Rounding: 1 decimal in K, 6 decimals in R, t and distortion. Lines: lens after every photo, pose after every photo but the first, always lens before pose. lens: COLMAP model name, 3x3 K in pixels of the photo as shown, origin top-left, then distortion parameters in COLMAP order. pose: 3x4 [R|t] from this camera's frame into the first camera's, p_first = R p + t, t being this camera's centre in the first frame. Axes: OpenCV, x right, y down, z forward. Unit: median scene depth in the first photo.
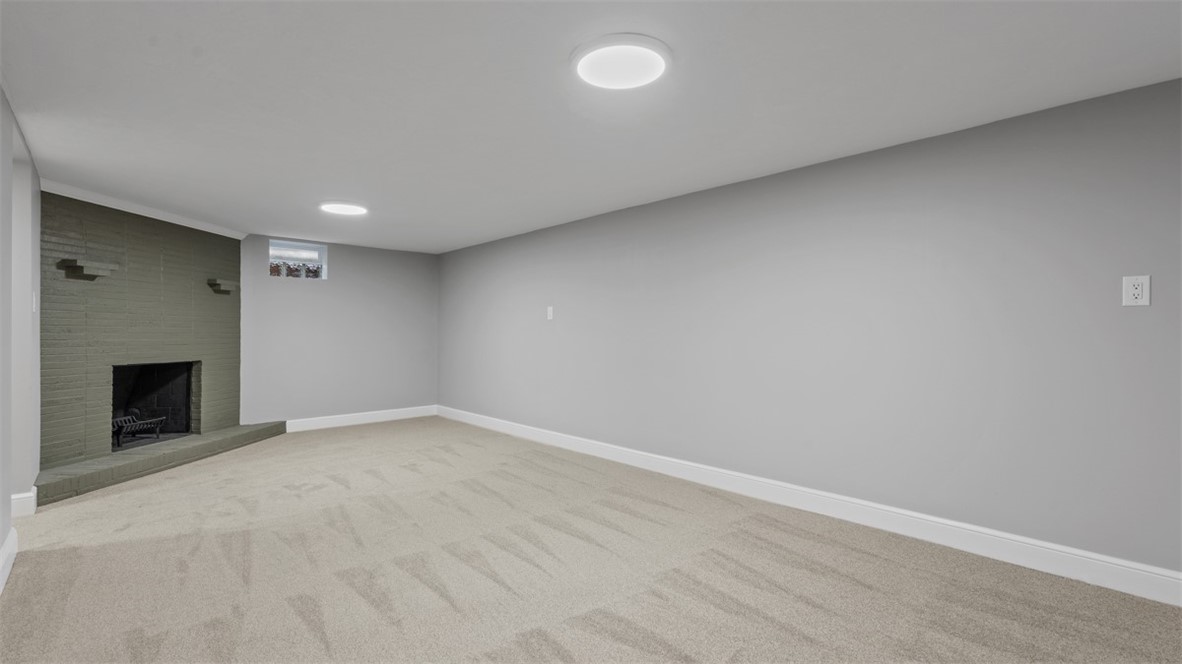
lens RADIAL K [[535.2, 0, 591.0], [0, 535.2, 332.0], [0, 0, 1]] dist [-0.011596, 0.011397]
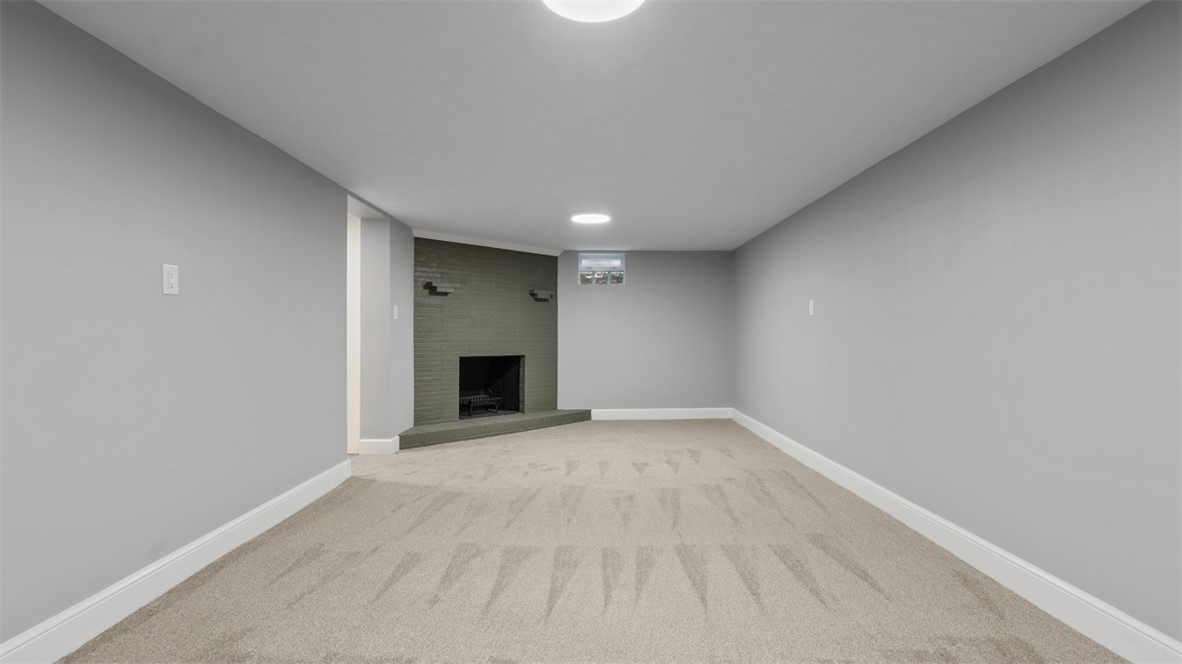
lens RADIAL K [[535.2, 0, 591.0], [0, 535.2, 332.0], [0, 0, 1]] dist [-0.011596, 0.011397]
pose [[0.740038, -0.005075, -0.672546, 0.296325], [0.003651, 0.999987, -0.003528, 0.005070], [0.672556, 0.000156, 0.740047, 0.211706]]
